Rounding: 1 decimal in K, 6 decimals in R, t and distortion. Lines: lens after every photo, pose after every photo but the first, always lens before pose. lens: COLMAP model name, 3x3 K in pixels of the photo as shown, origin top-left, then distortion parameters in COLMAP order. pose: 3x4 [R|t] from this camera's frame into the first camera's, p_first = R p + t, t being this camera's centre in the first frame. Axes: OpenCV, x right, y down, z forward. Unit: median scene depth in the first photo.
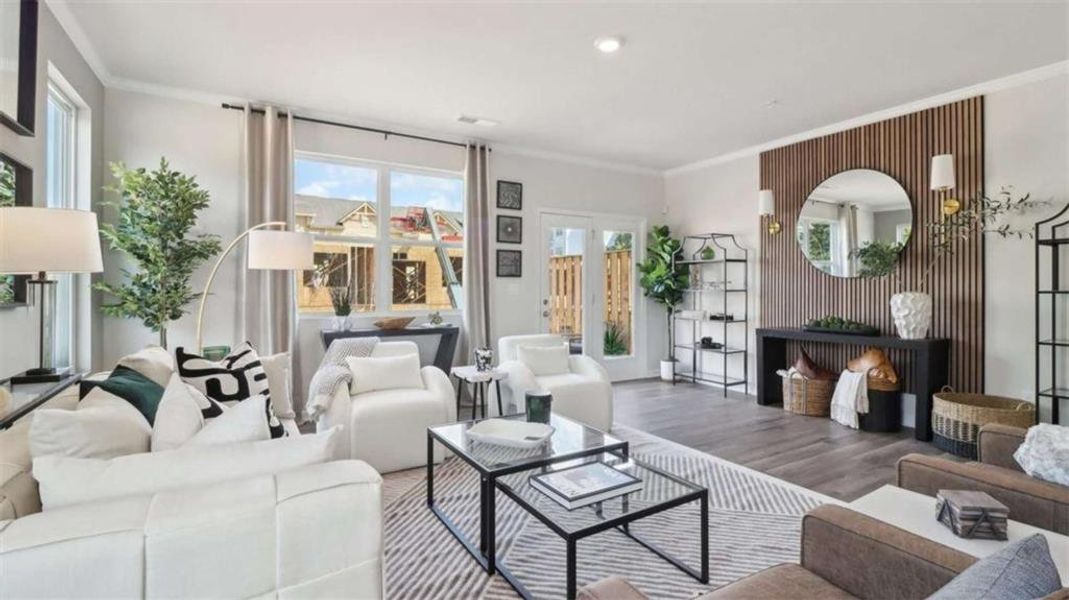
lens RADIAL K [[493.4, 0, 542.0], [0, 493.4, 285.4], [0, 0, 1]] dist [0.005582, -0.001731]
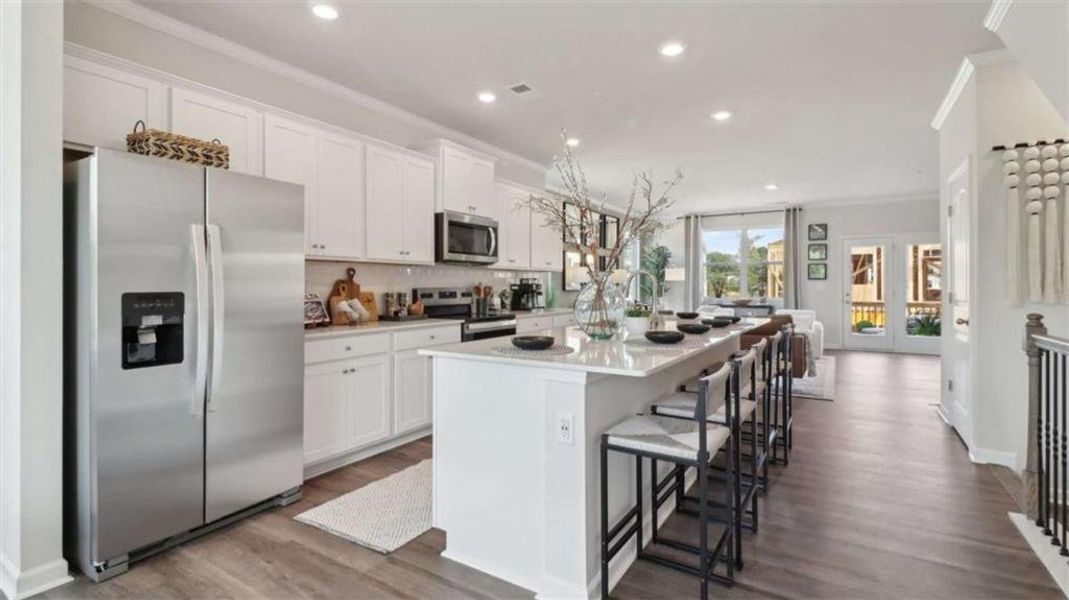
lens RADIAL K [[493.4, 0, 537.5], [0, 493.4, 284.7], [0, 0, 1]] dist [0.005582, -0.001731]
pose [[0.444198, -0.001452, -0.895927, 1.071592], [0.005700, 0.999983, 0.001206, -0.006708], [0.895910, -0.005643, 0.444199, -0.659774]]
